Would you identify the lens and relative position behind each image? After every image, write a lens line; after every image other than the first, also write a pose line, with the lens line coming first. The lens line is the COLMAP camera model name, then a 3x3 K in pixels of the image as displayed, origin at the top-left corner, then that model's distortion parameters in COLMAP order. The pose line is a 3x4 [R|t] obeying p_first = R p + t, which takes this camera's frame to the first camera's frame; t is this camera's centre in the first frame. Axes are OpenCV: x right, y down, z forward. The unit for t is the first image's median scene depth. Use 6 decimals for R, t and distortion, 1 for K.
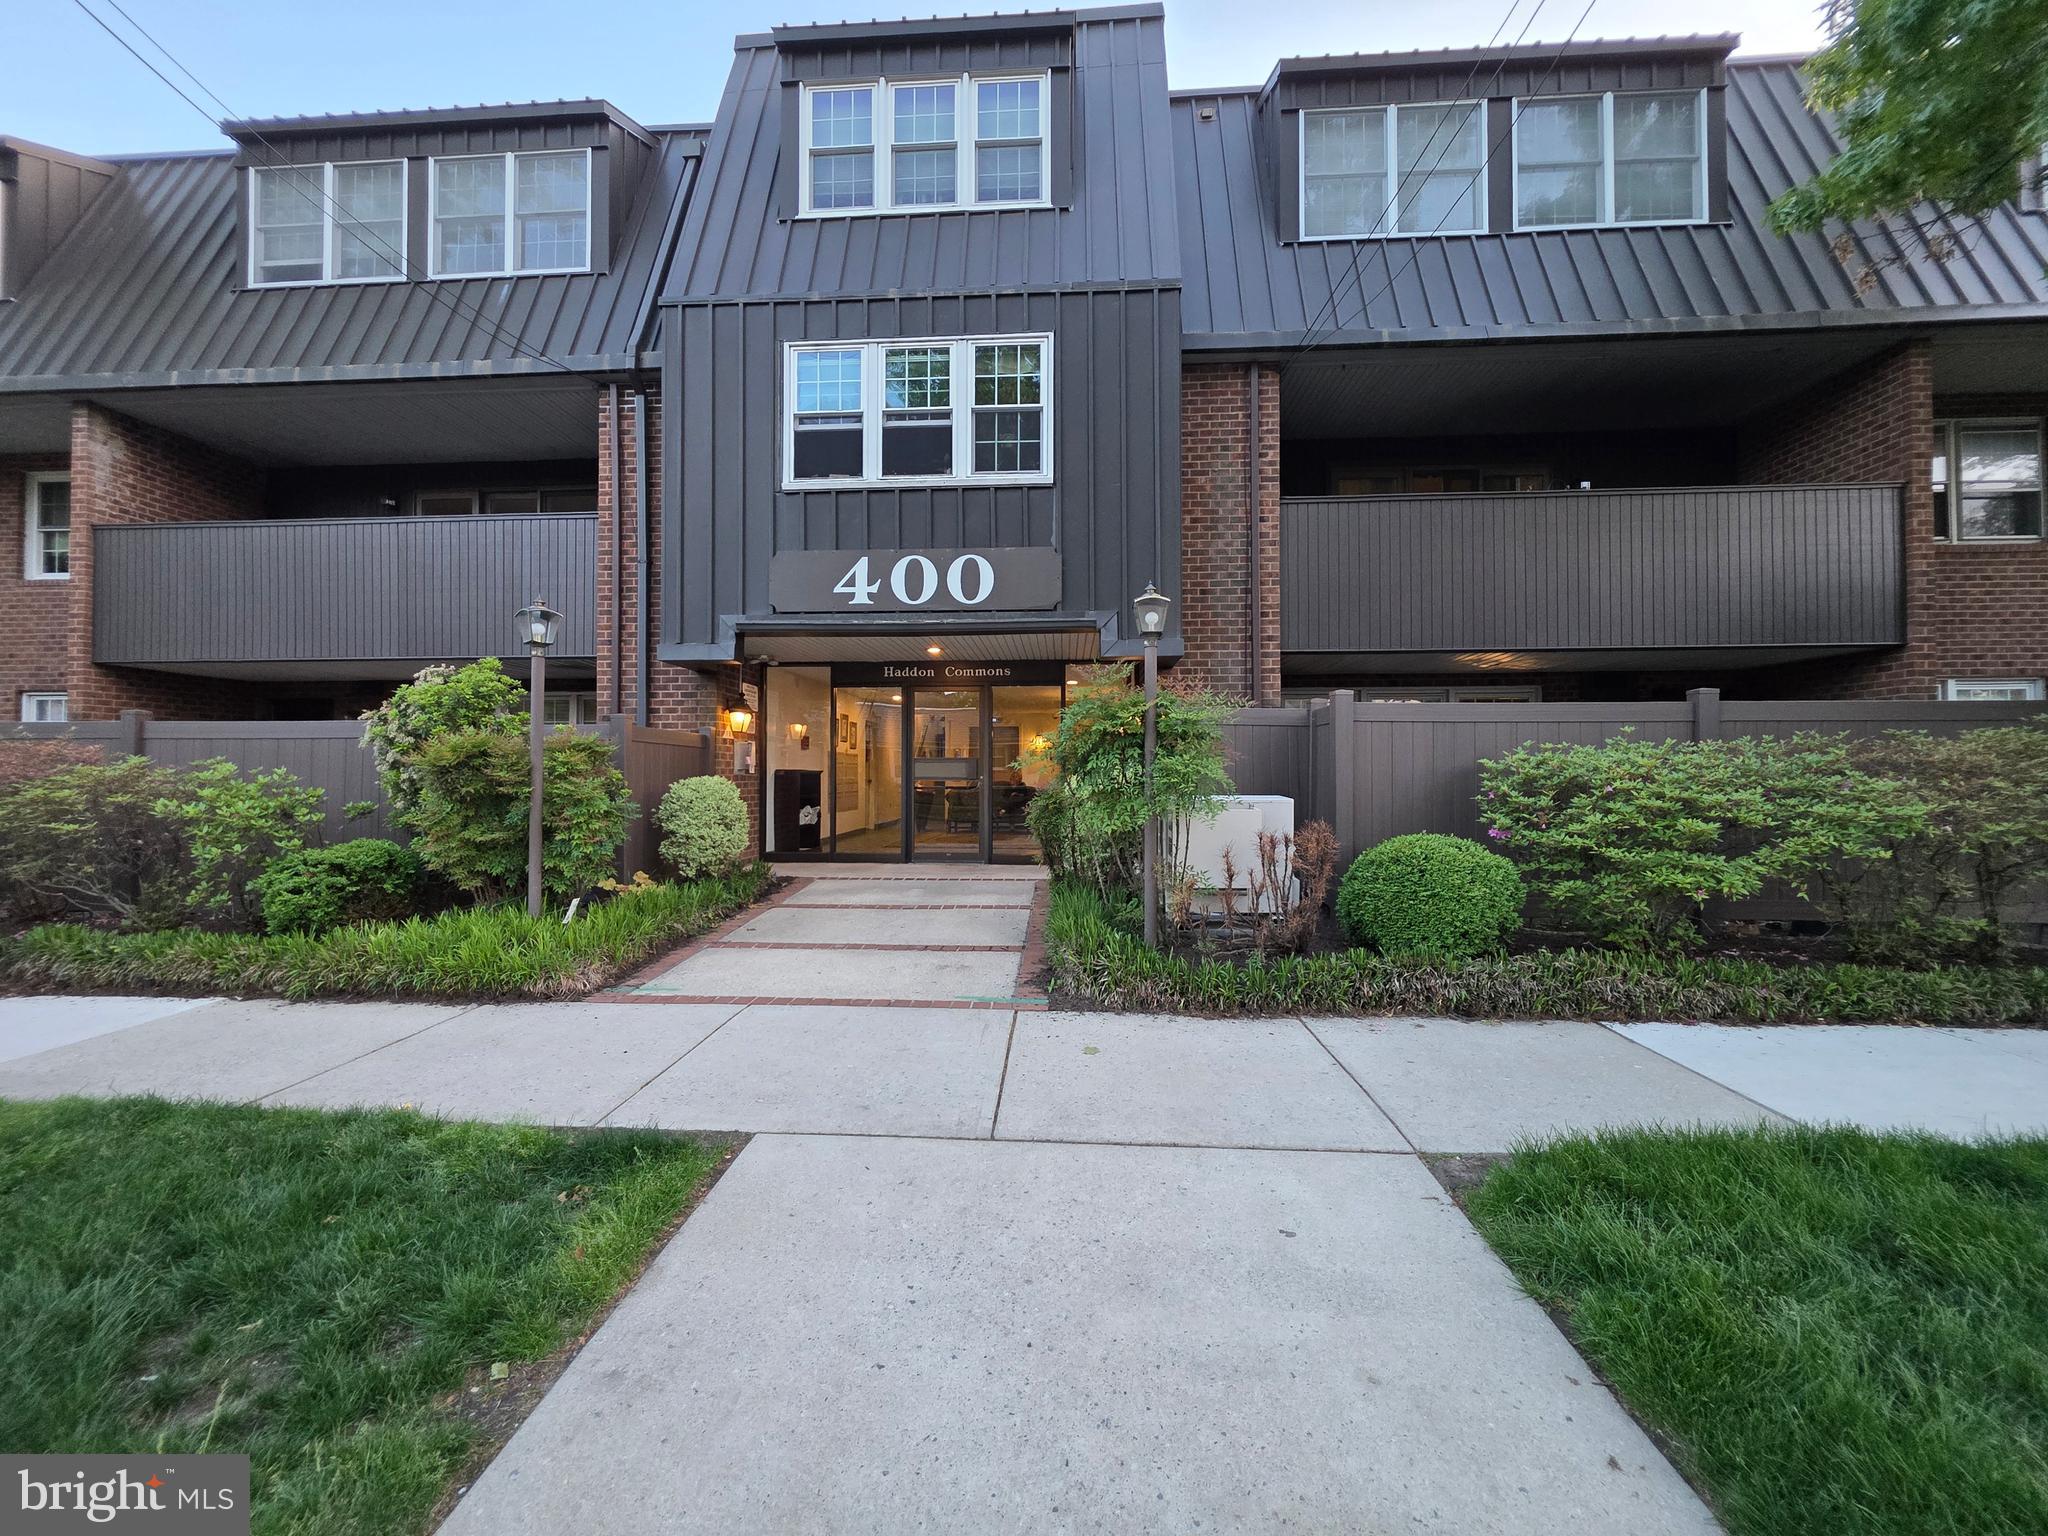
lens RADIAL K [[809.3, 0, 1013.5], [0, 809.3, 763.5], [0, 0, 1]] dist [0.000129, -0.000527]
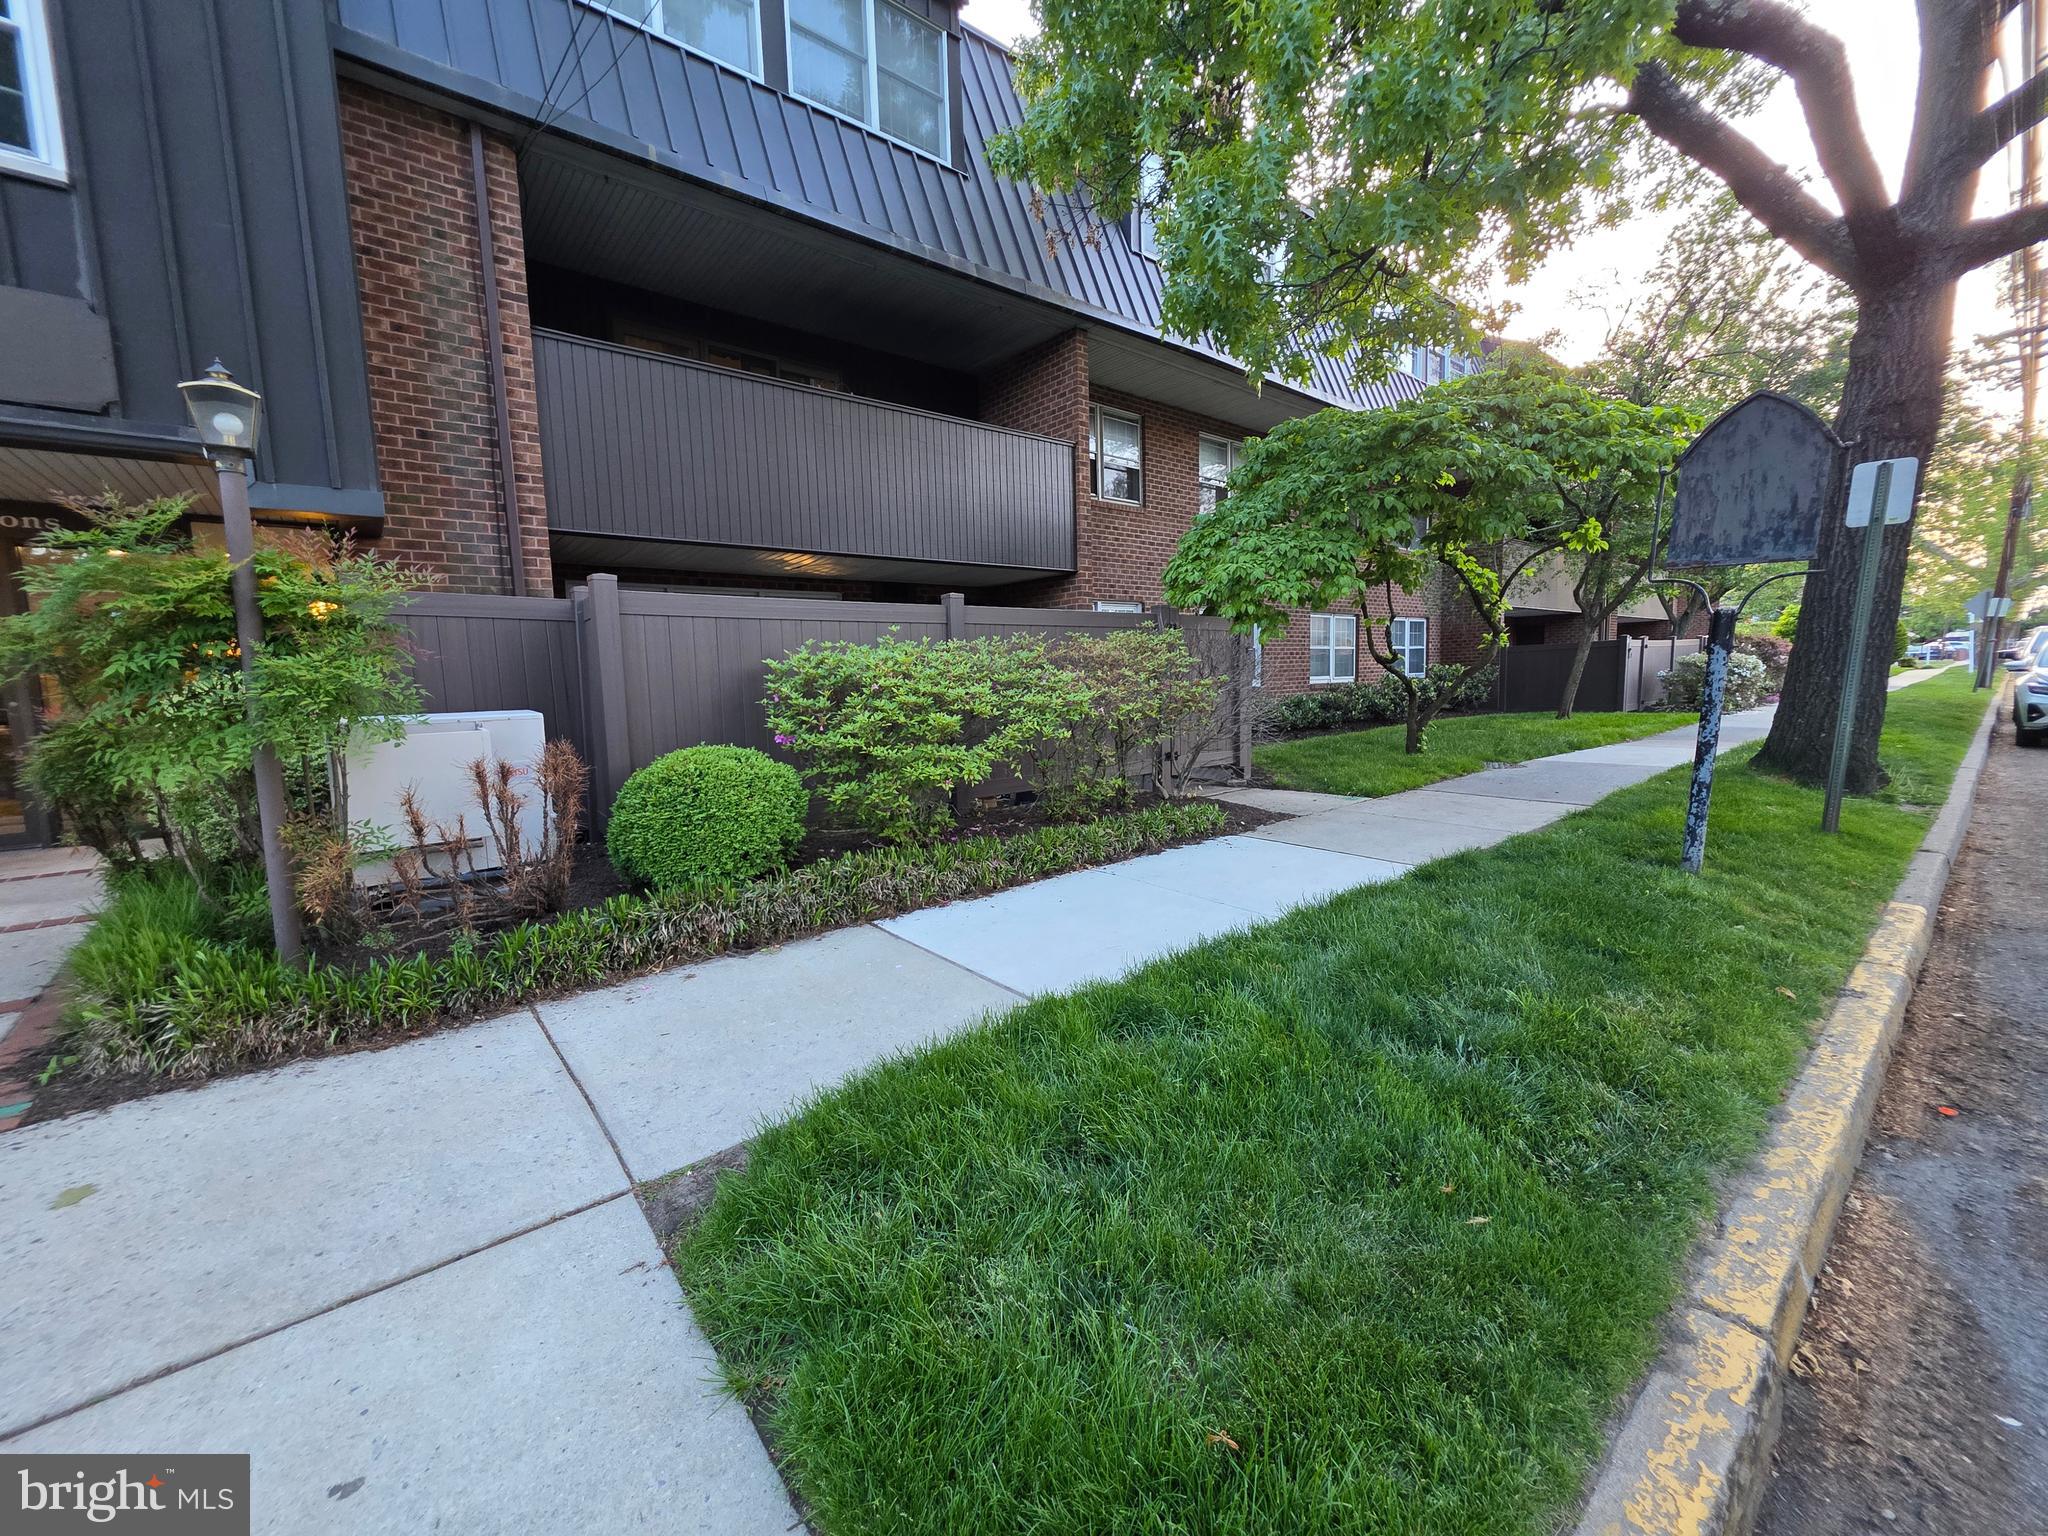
lens RADIAL K [[809.3, 0, 1013.5], [0, 809.3, 763.5], [0, 0, 1]] dist [0.000129, -0.000527]
pose [[0.727398, -0.093937, 0.679755, 0.173016], [0.019960, 0.993063, 0.115875, 0.013134], [-0.685925, -0.070719, 0.724228, 0.158218]]
